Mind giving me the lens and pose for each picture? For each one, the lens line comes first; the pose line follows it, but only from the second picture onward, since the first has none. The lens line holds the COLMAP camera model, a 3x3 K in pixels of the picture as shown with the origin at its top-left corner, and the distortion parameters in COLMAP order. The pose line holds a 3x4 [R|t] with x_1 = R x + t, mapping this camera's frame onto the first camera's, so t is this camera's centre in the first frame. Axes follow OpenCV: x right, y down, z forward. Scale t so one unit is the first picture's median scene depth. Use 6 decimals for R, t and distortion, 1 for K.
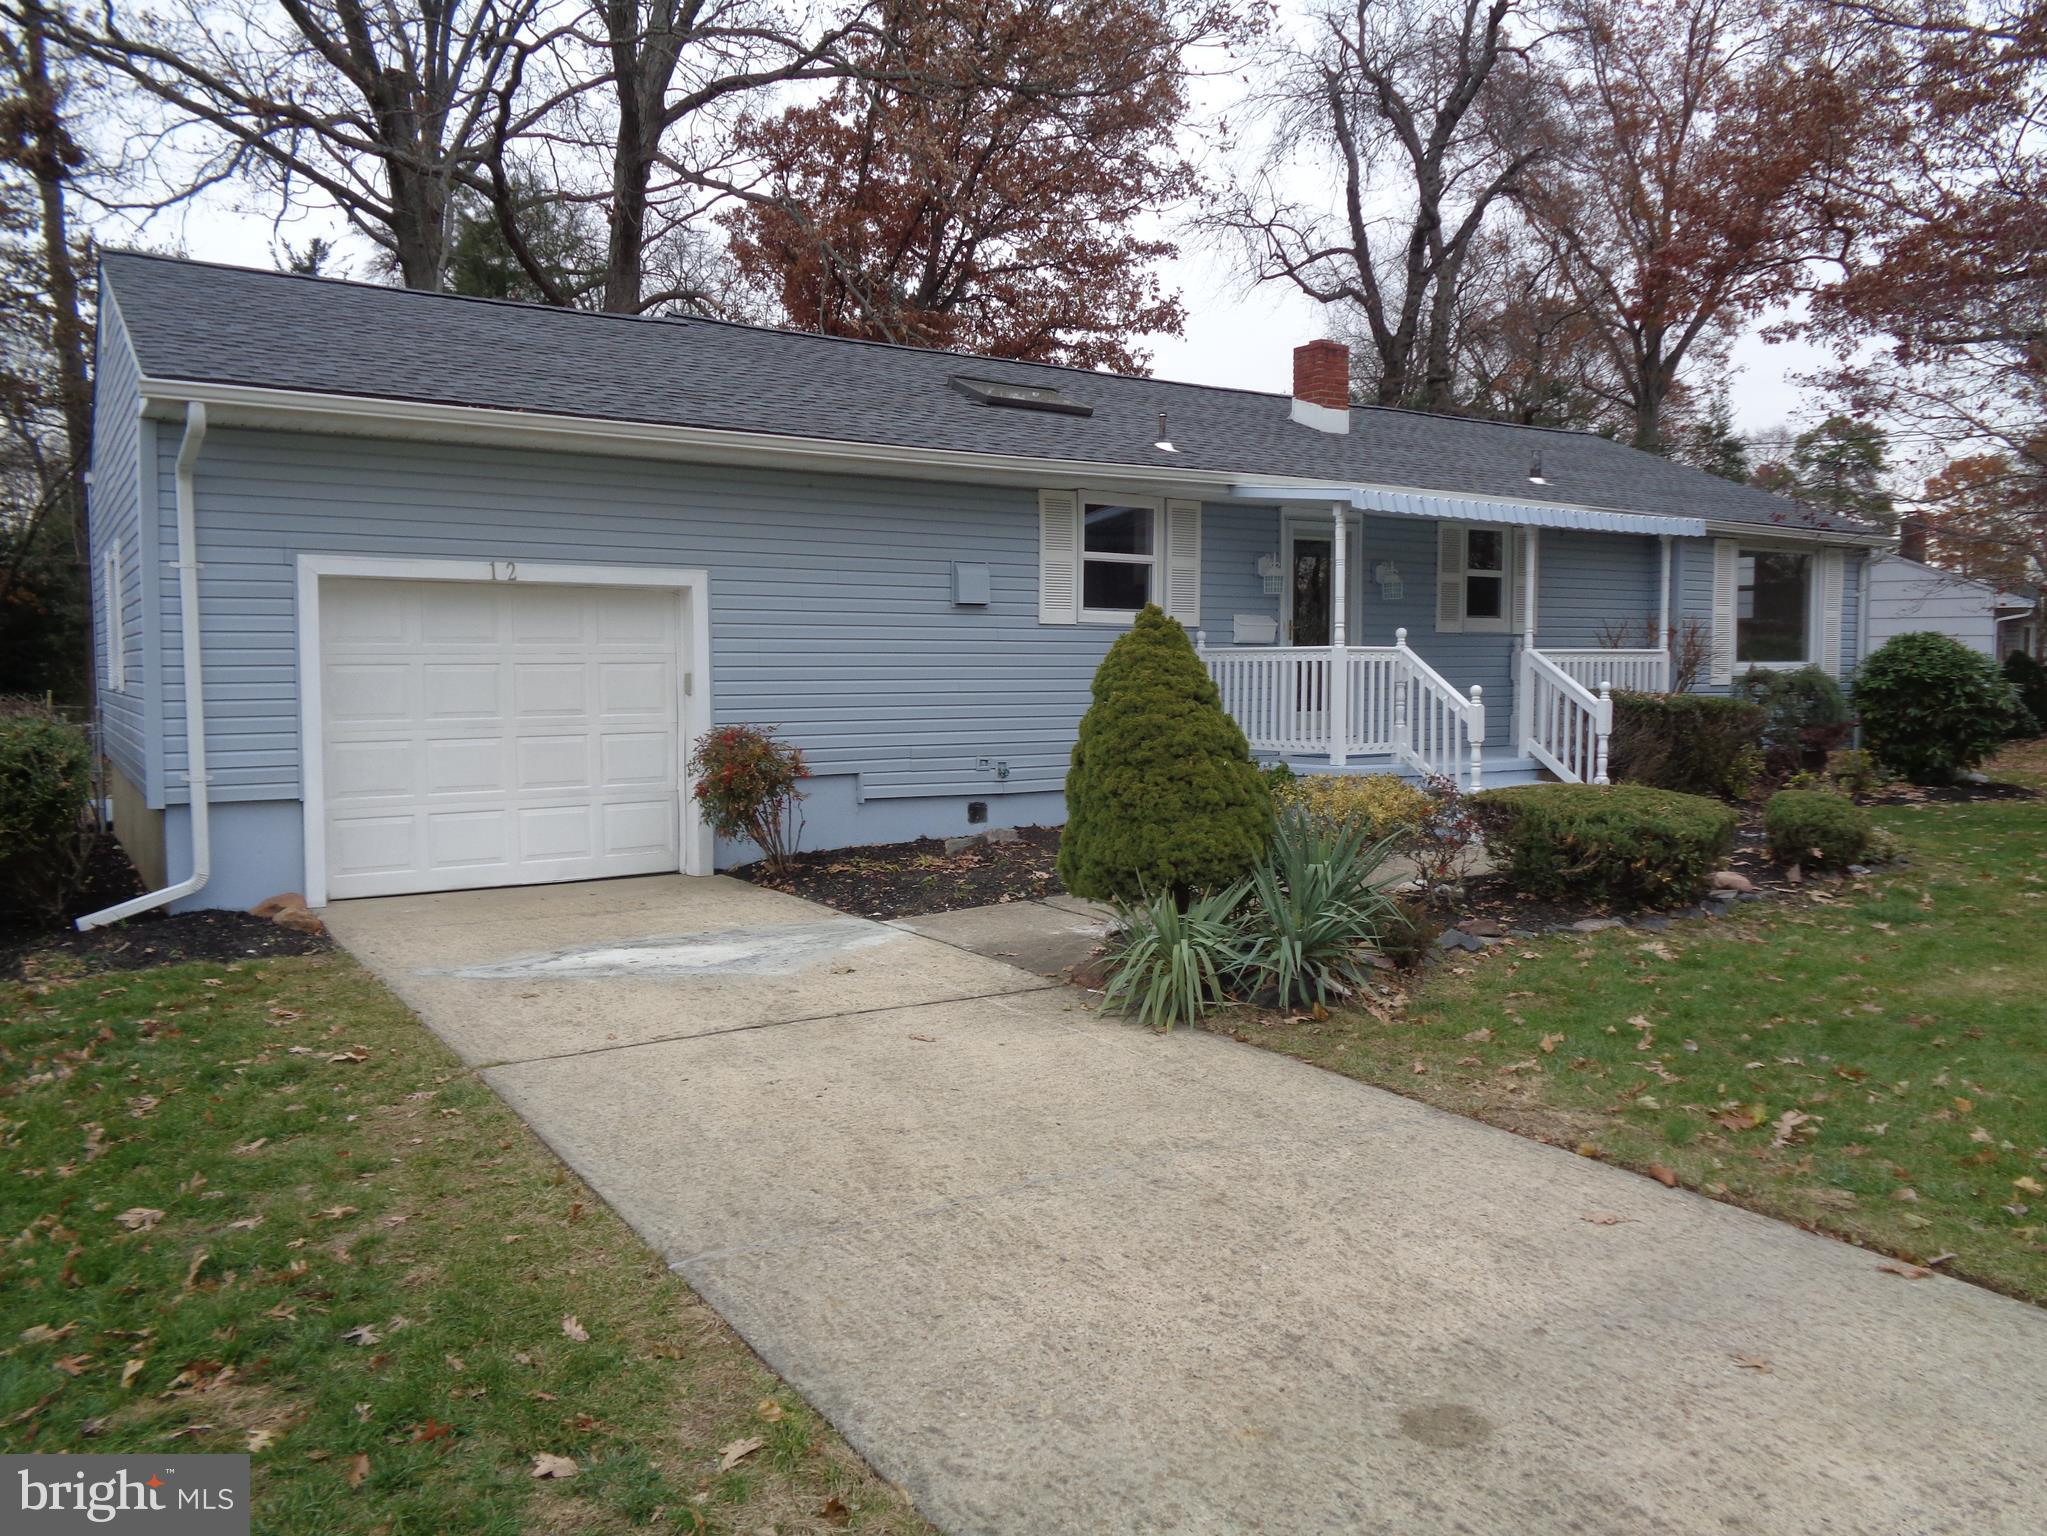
lens RADIAL K [[1539.1, 0, 1023.5], [0, 1539.1, 768.0], [0, 0, 1]] dist [0.003173, 0.009917]
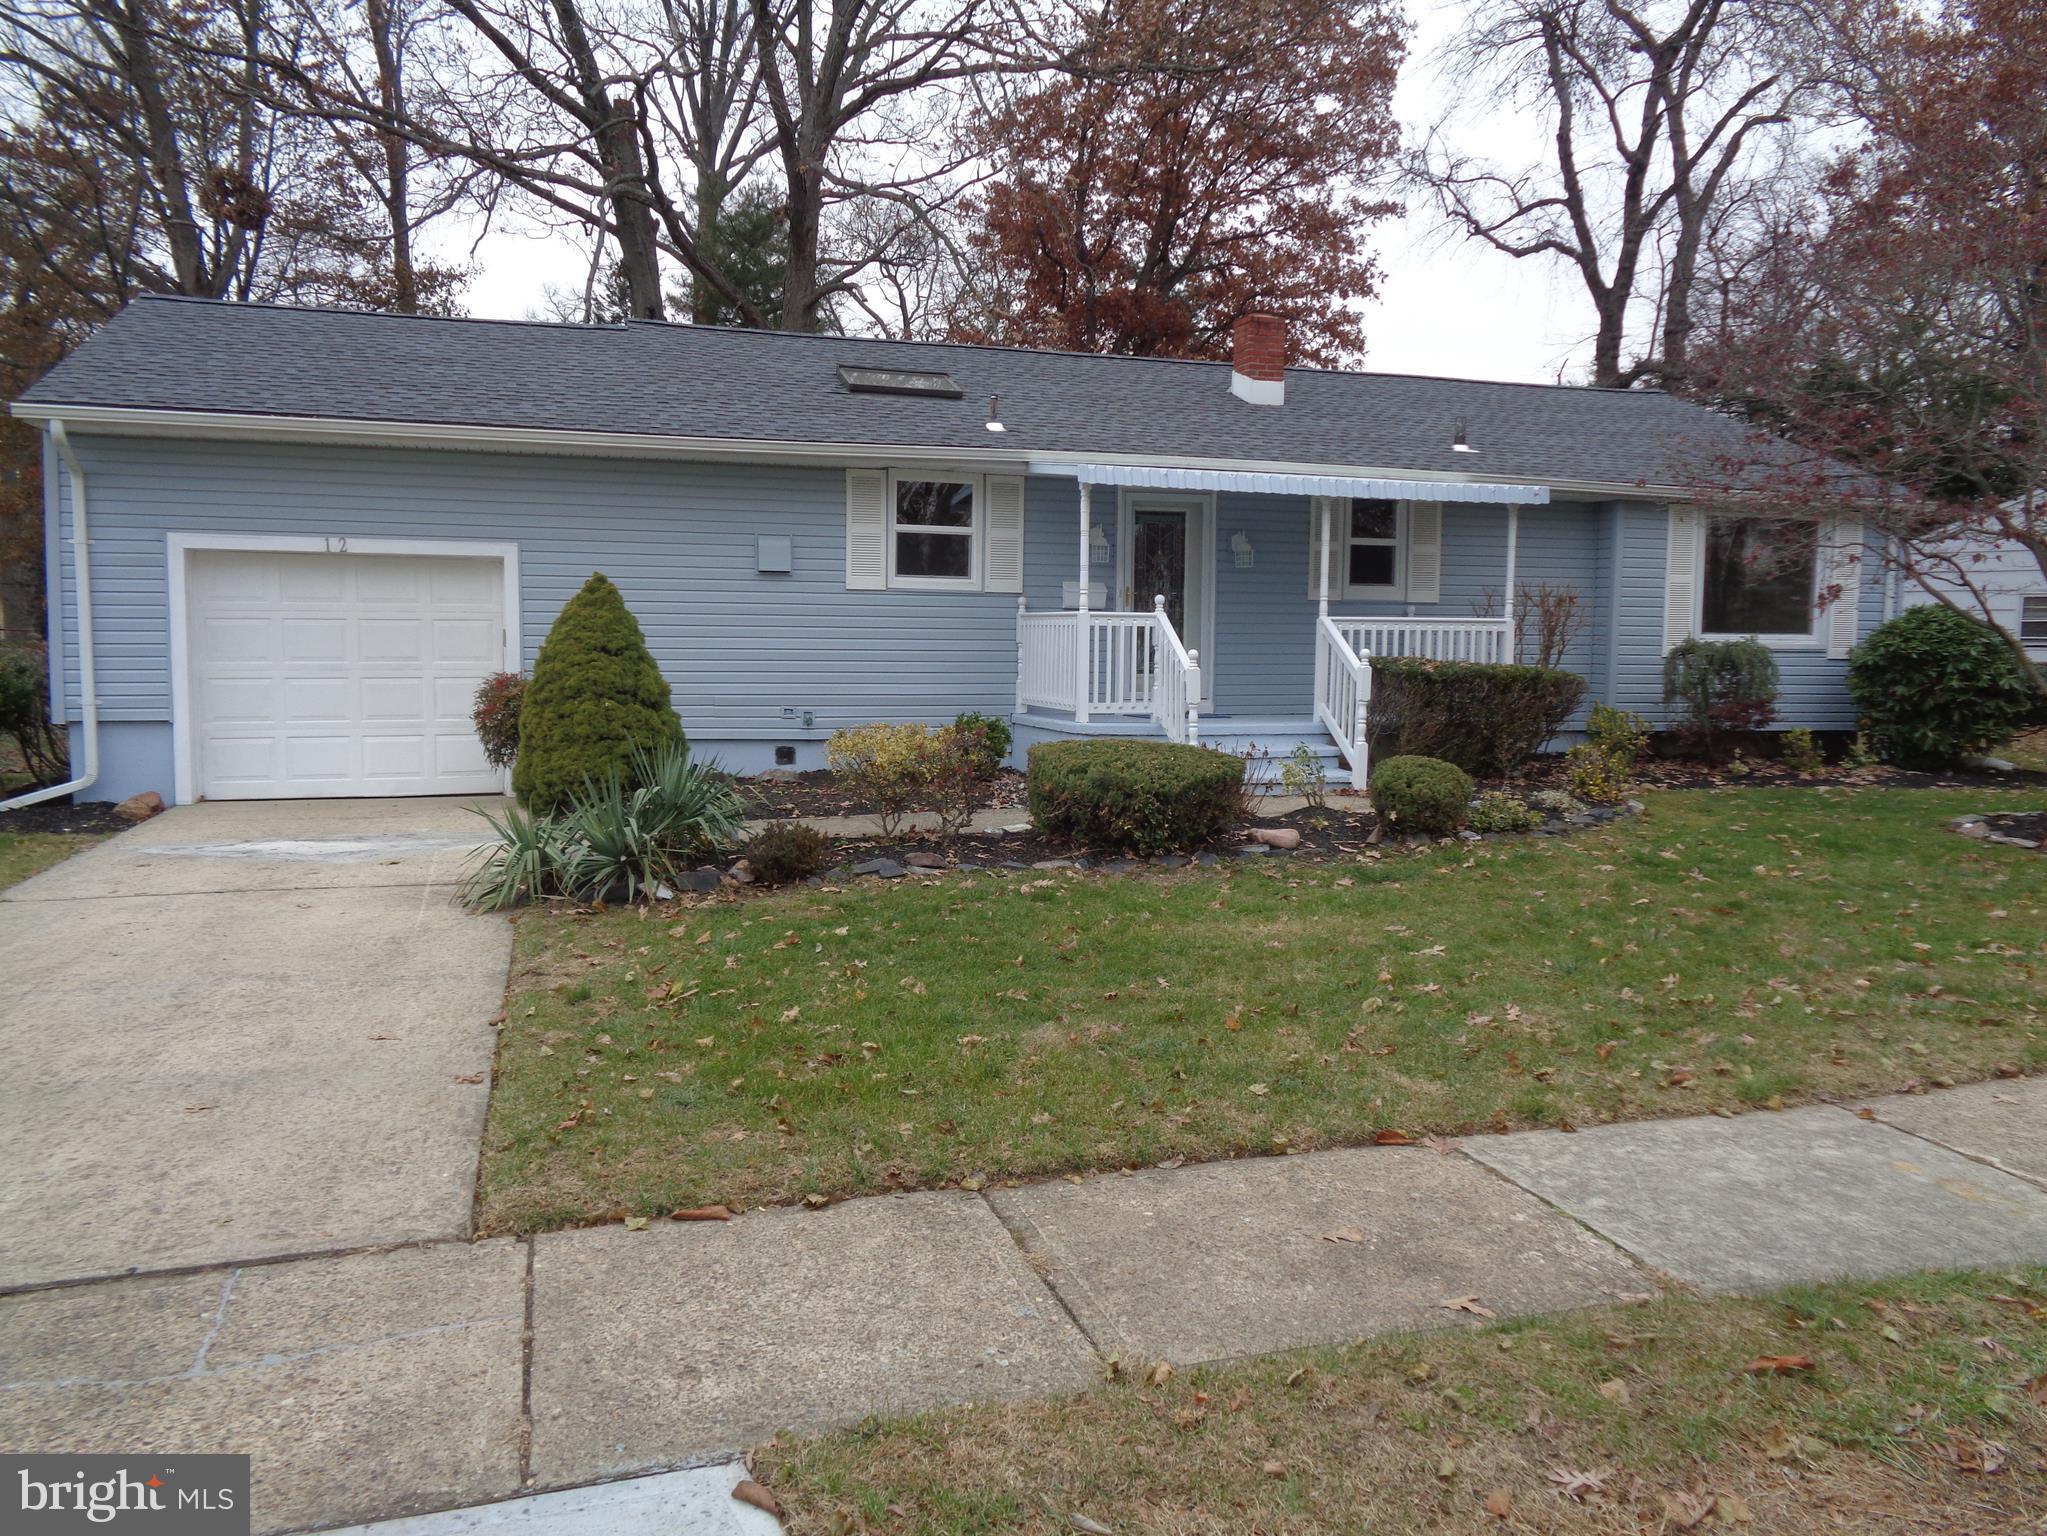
lens RADIAL K [[1539.1, 0, 1023.5], [0, 1539.1, 768.0], [0, 0, 1]] dist [0.003173, 0.009917]
pose [[0.961390, 0.036404, -0.272773, 0.440344], [-0.030501, 0.999200, 0.025851, 0.003266], [0.273495, -0.016533, 0.961731, -0.043634]]
